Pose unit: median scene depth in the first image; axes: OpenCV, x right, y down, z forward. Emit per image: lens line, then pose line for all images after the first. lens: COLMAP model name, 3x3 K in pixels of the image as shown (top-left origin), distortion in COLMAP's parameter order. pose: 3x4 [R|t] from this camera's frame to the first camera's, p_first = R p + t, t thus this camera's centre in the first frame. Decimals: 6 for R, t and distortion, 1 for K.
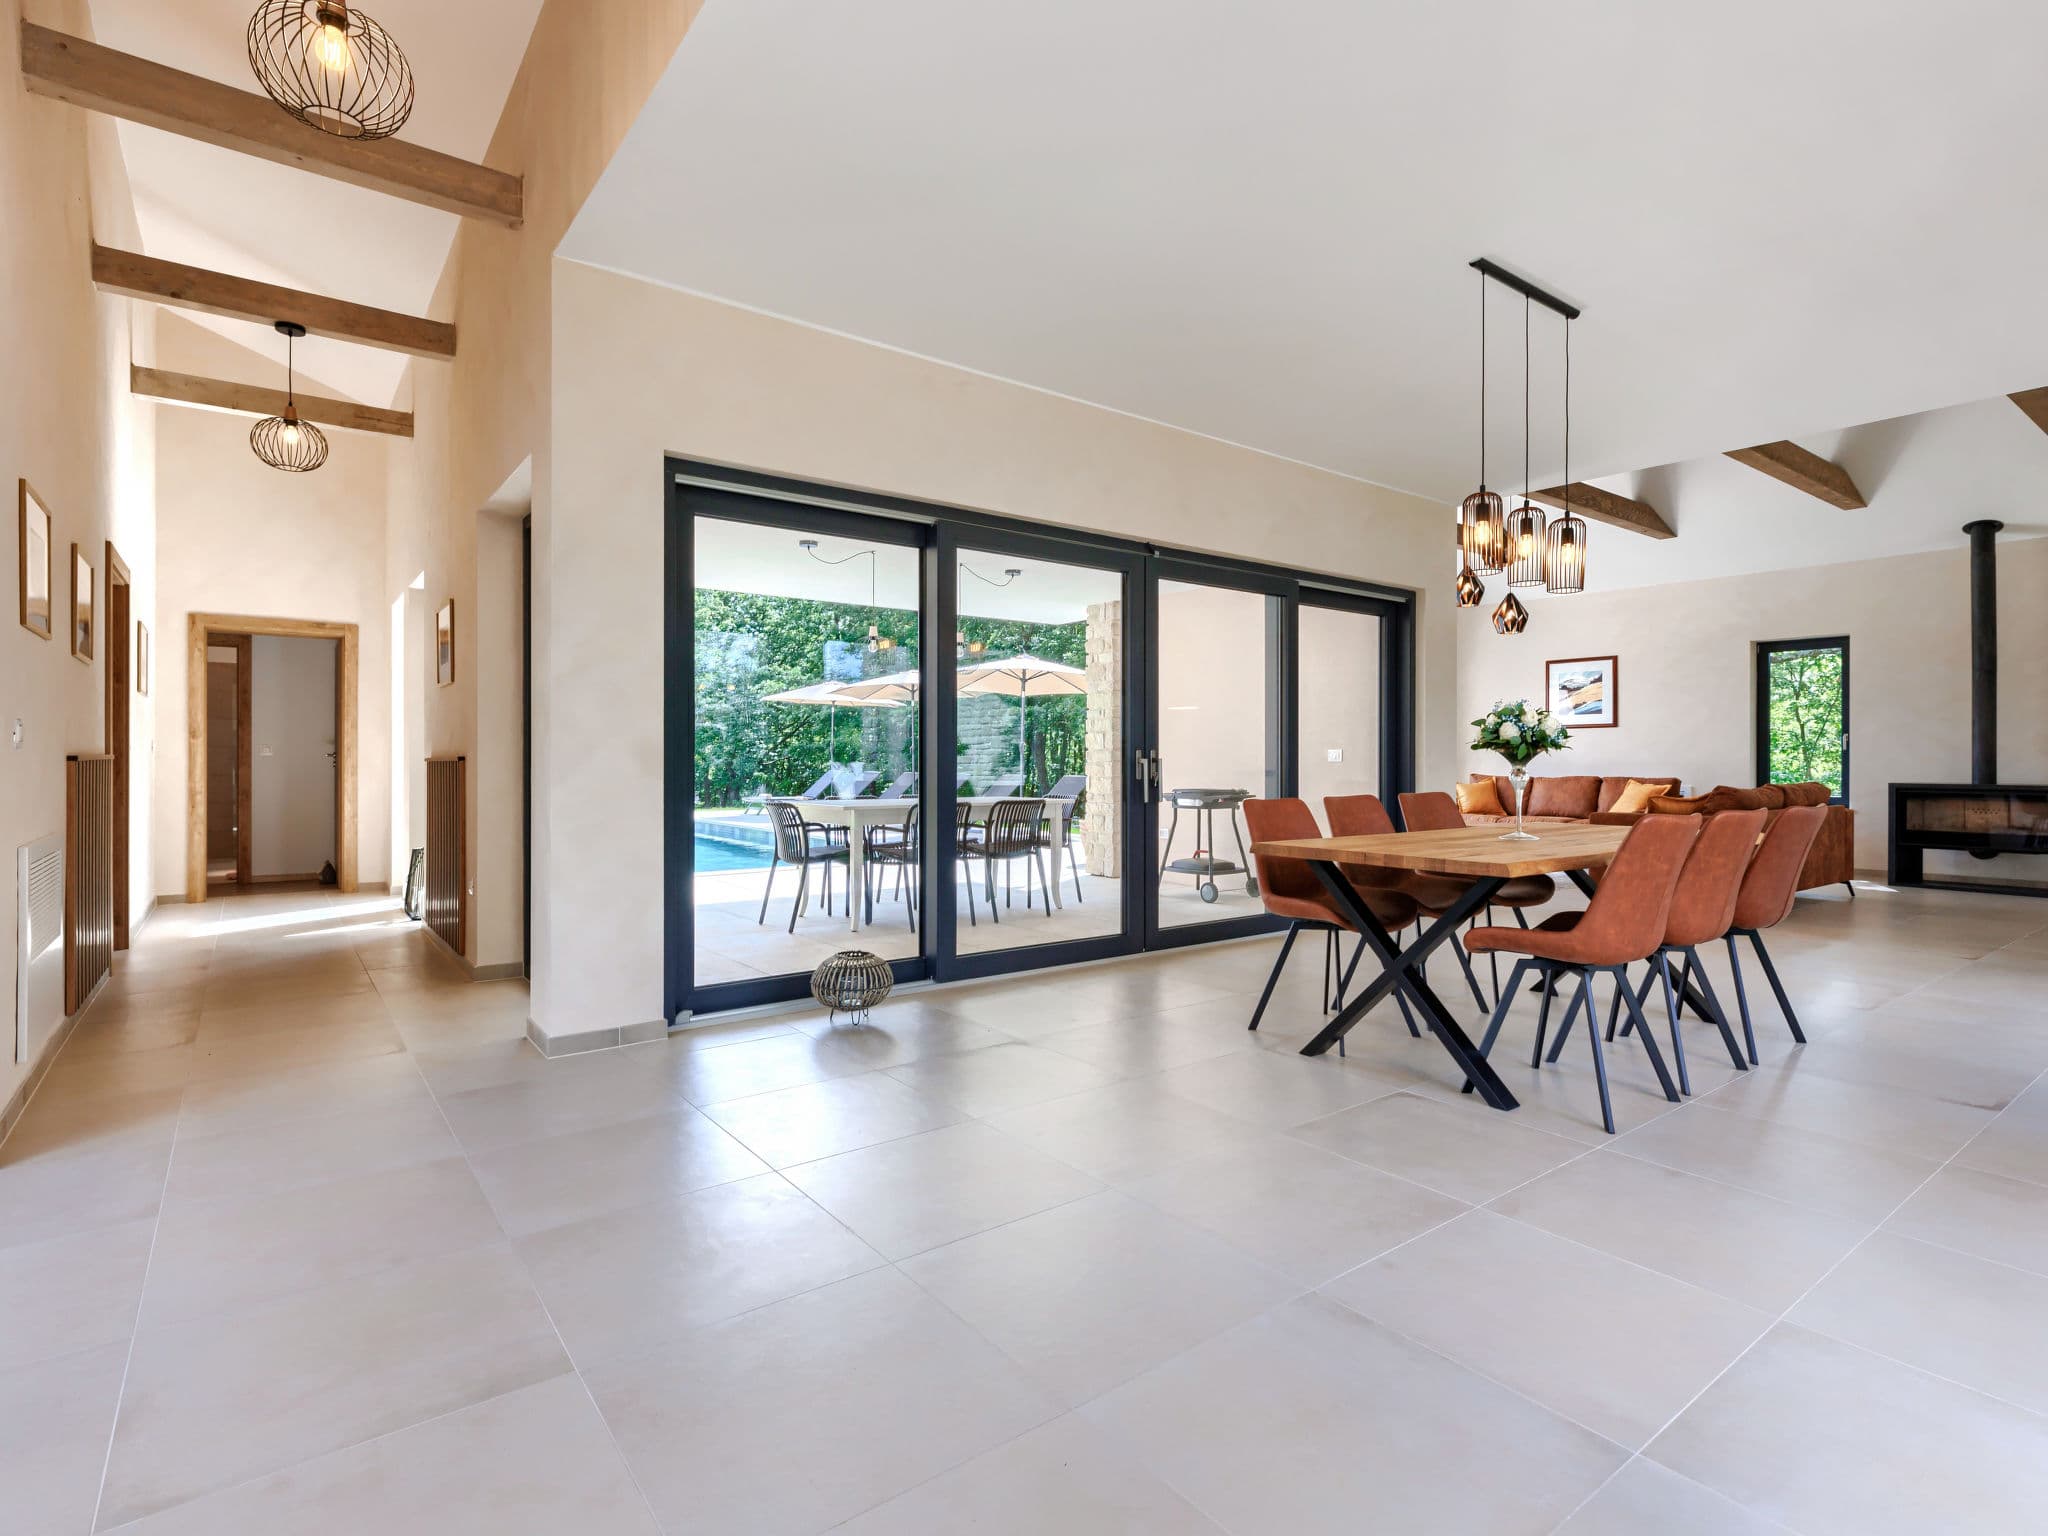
lens RADIAL K [[1013.8, 0, 1091.3], [0, 1013.8, 758.7], [0, 0, 1]] dist [0.011406, 0.001241]
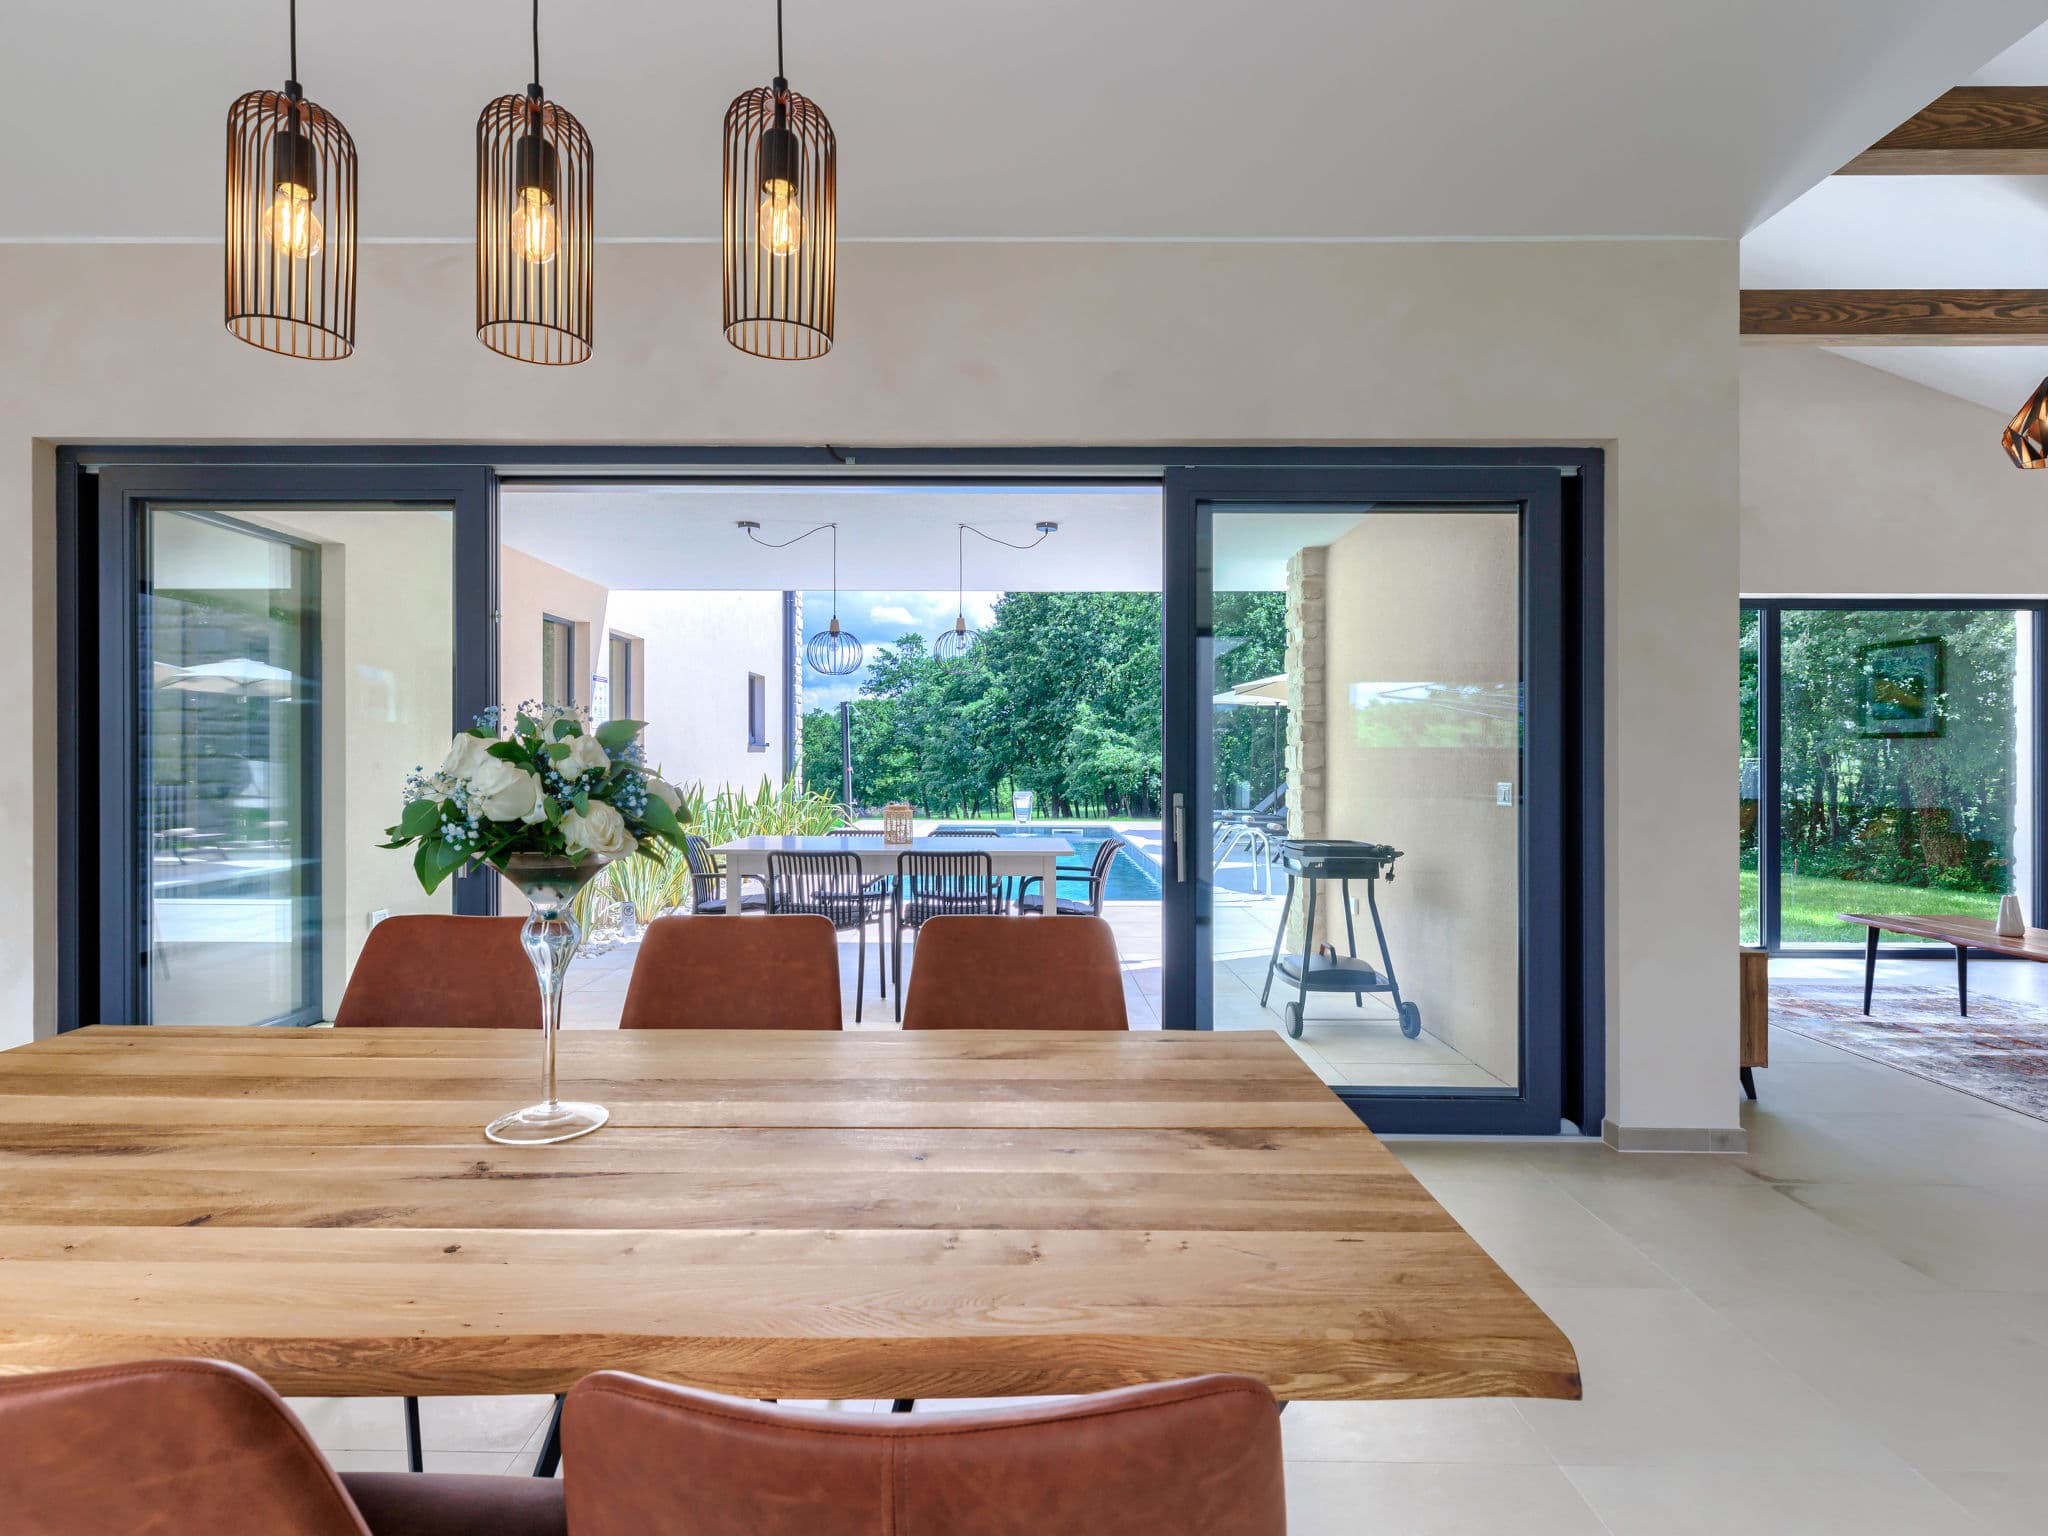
lens RADIAL K [[1050.9, 0, 1016.6], [0, 1050.9, 756.6], [0, 0, 1]] dist [0.005120, -0.000237]
pose [[0.775323, 0.000509, -0.631564, 0.336297], [-0.002894, 0.999992, -0.002747, -0.017738], [0.631558, 0.003957, 0.775319, 0.371294]]
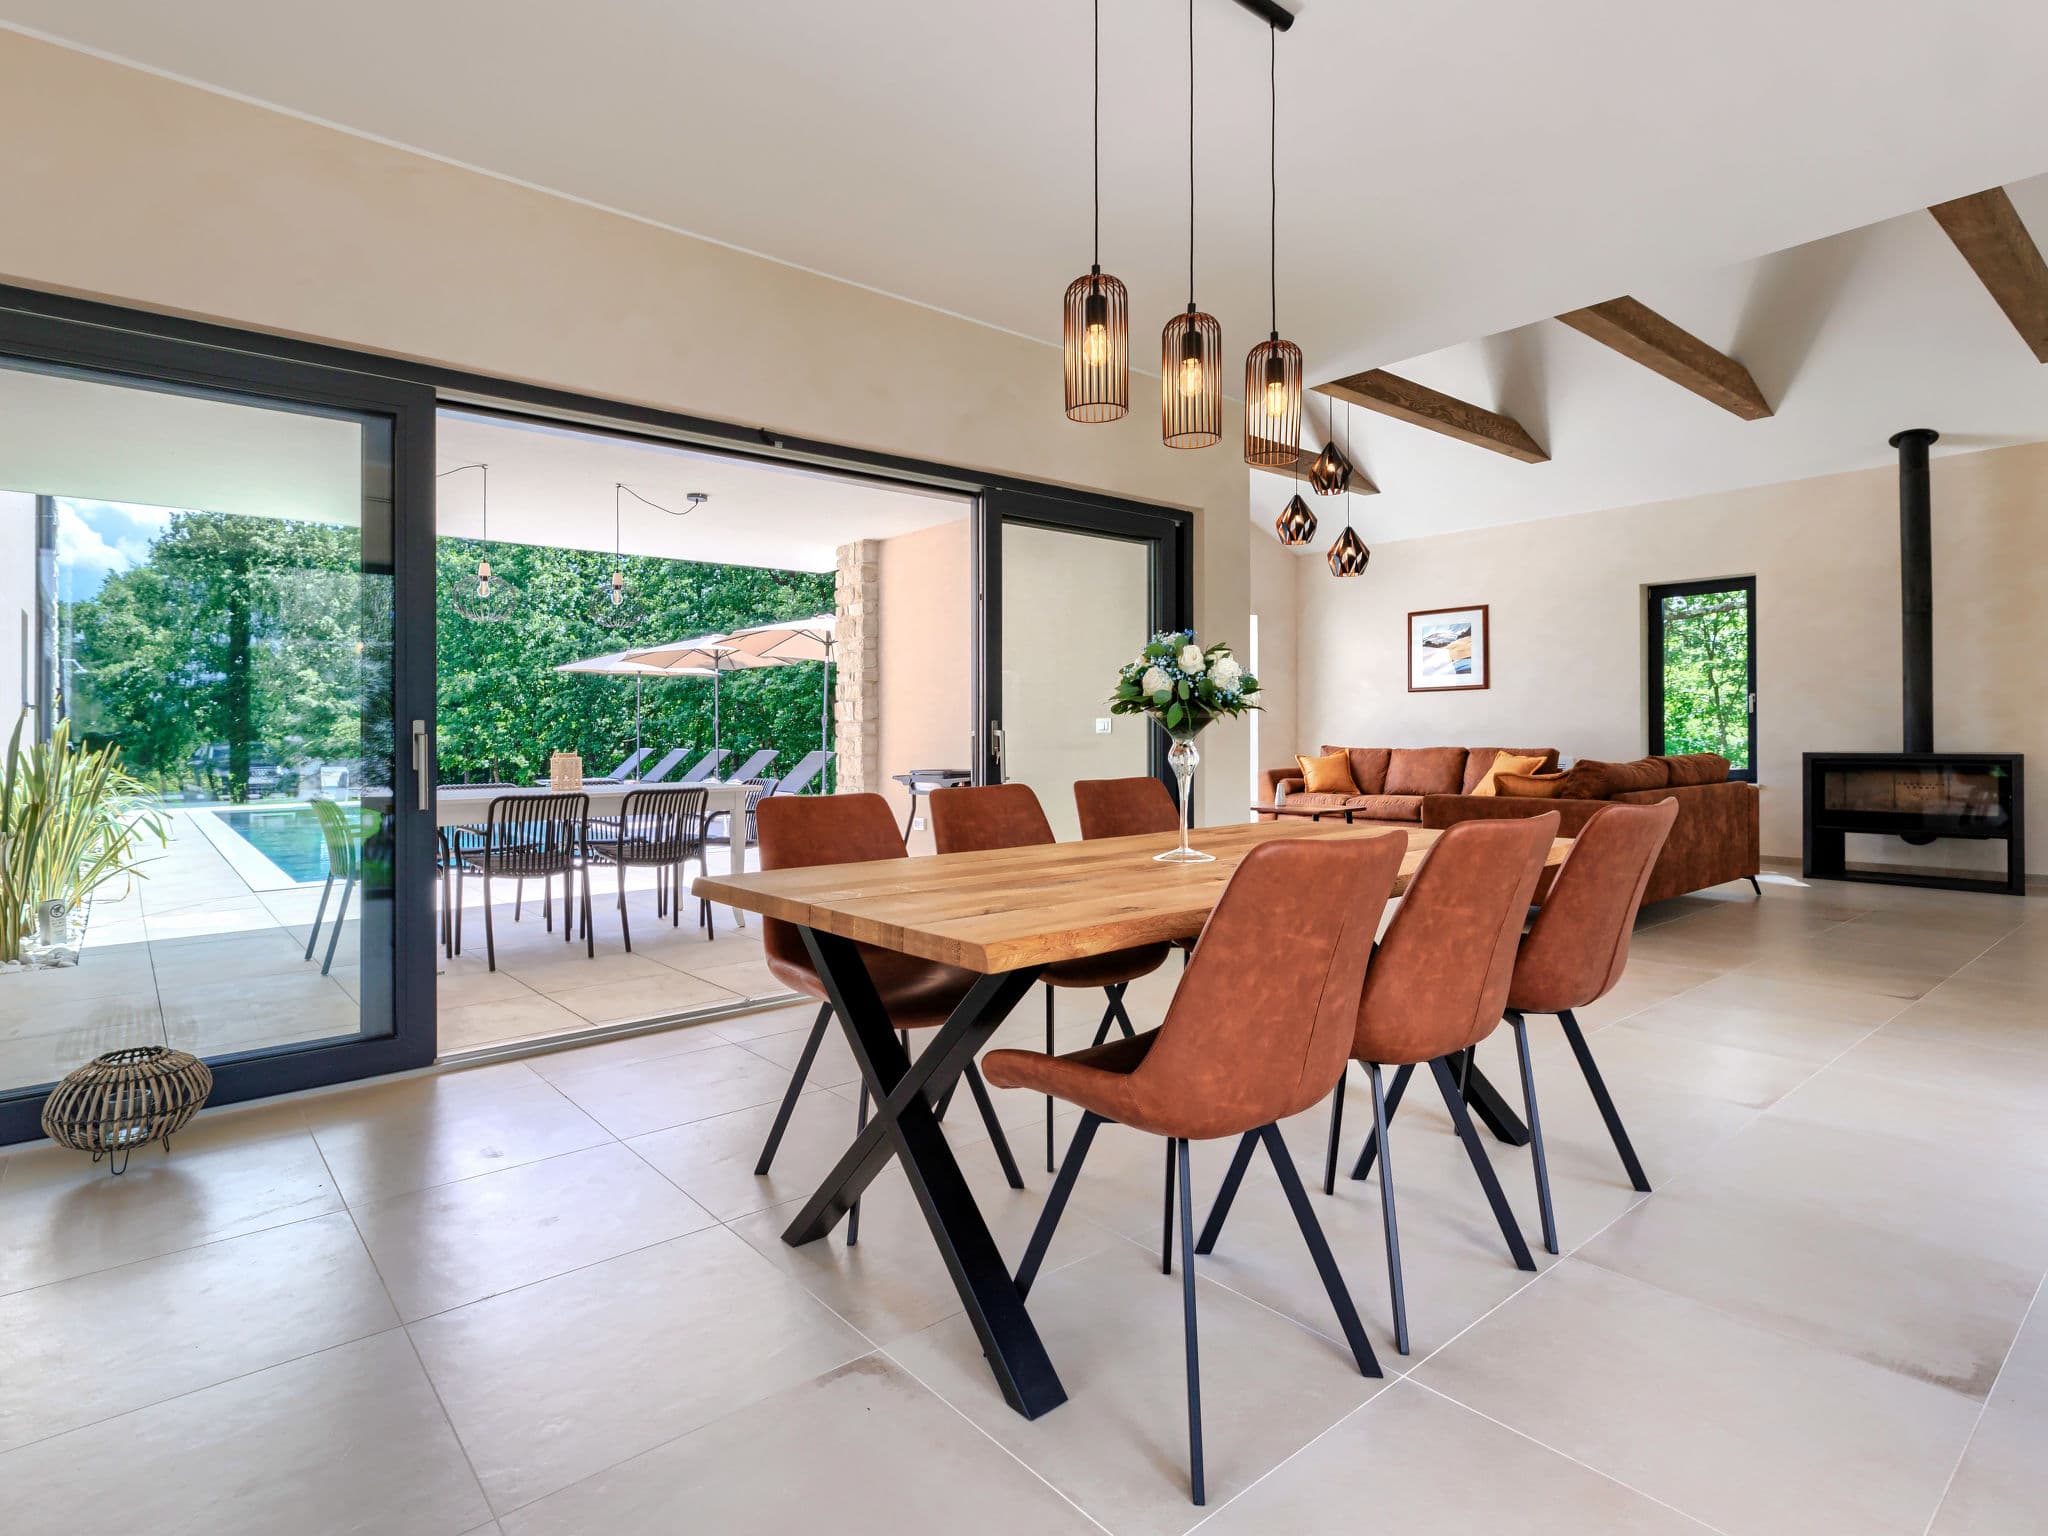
lens RADIAL K [[1042.9, 0, 1013.3], [0, 1042.9, 733.7], [0, 0, 1]] dist [0.011148, 0.000755]
pose [[0.999876, -0.010373, 0.011849, 0.139012], [0.010353, 0.999945, 0.001684, 0.000652], [-0.011866, -0.001561, 0.999928, 0.167161]]
